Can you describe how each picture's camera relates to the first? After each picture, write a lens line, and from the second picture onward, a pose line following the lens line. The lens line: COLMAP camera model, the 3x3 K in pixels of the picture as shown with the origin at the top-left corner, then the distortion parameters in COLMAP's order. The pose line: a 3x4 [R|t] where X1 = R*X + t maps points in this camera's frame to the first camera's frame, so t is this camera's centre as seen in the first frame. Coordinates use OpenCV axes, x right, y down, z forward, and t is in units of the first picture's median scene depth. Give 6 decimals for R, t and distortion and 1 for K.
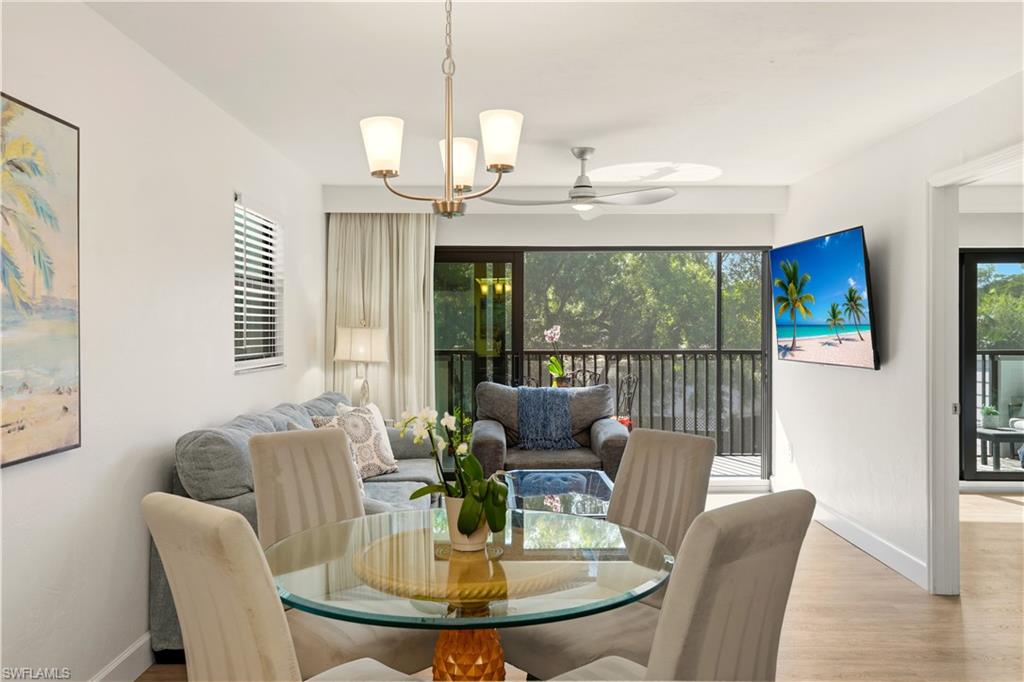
lens RADIAL K [[795.3, 0, 512.0], [0, 795.3, 341.0], [0, 0, 1]] dist [-0.007906, -0.003404]
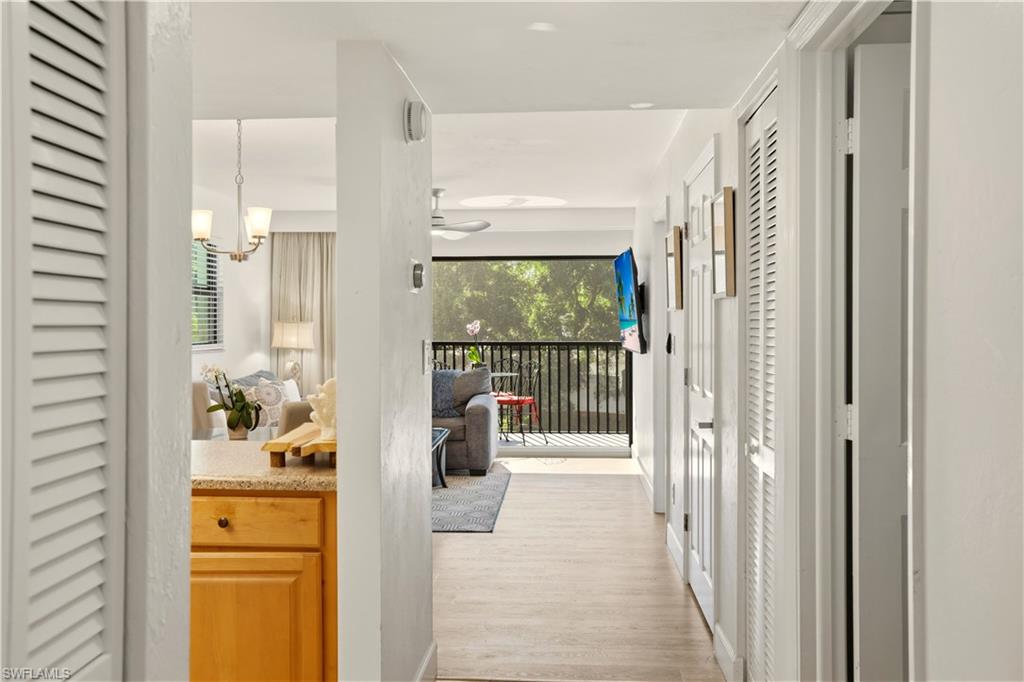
lens RADIAL K [[834.0, 0, 510.1], [0, 834.0, 322.1], [0, 0, 1]] dist [-0.004963, -0.000609]
pose [[0.997597, 0.000141, -0.069278, 0.270083], [-0.001304, 0.999859, -0.016742, 0.005562], [0.069266, 0.016792, 0.997457, -0.345957]]
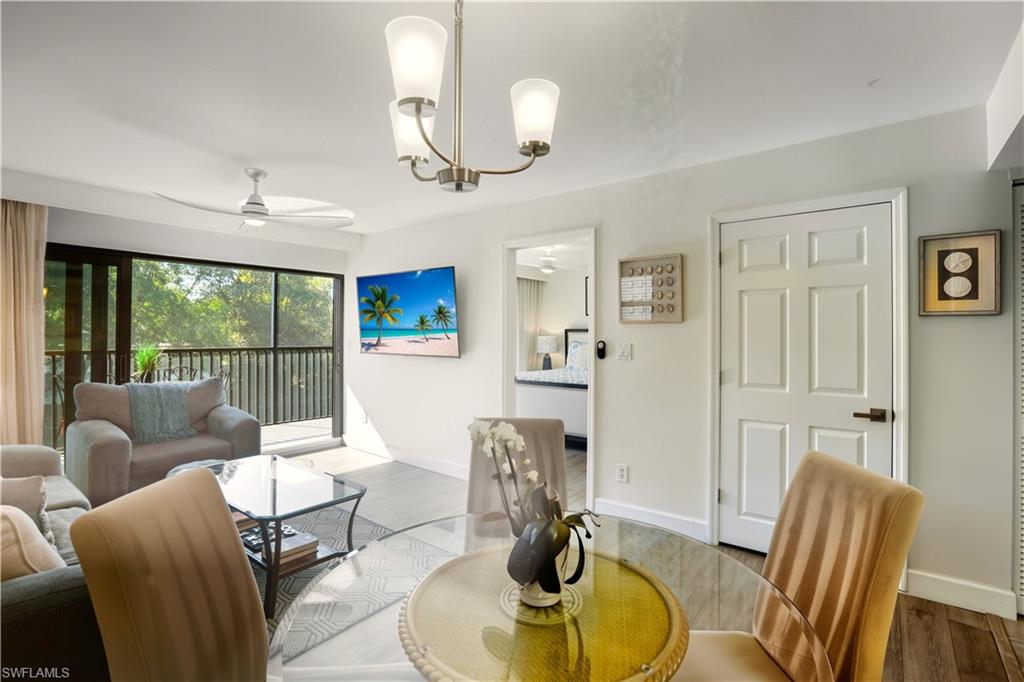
lens RADIAL K [[470.9, 0, 501.9], [0, 470.9, 329.6], [0, 0, 1]] dist [-0.002381, 0.000019]
pose [[0.646054, 0.013805, 0.763167, -0.170640], [0.005351, 0.999730, -0.022614, 0.001985], [-0.763273, 0.018694, 0.645805, 0.262736]]
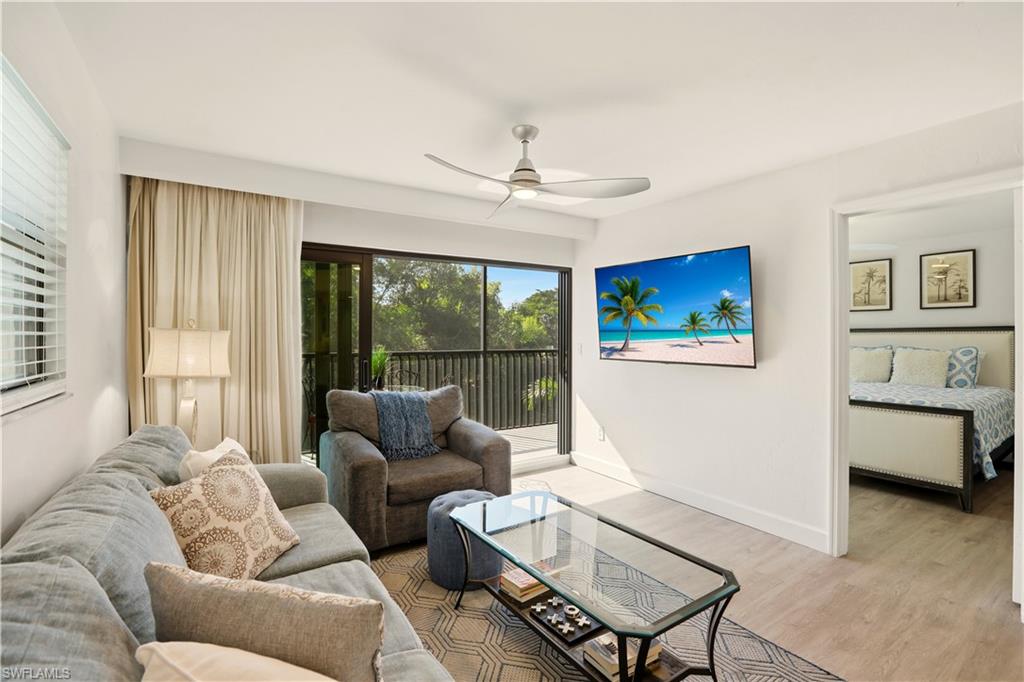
lens RADIAL K [[468.2, 0, 525.5], [0, 468.2, 337.7], [0, 0, 1]] dist [-0.068960, 0.038151]
pose [[0.830596, -0.000233, 0.556876, -0.174784], [0.006629, 0.999933, -0.009469, -0.003129], [-0.556836, 0.011556, 0.830542, 0.501020]]
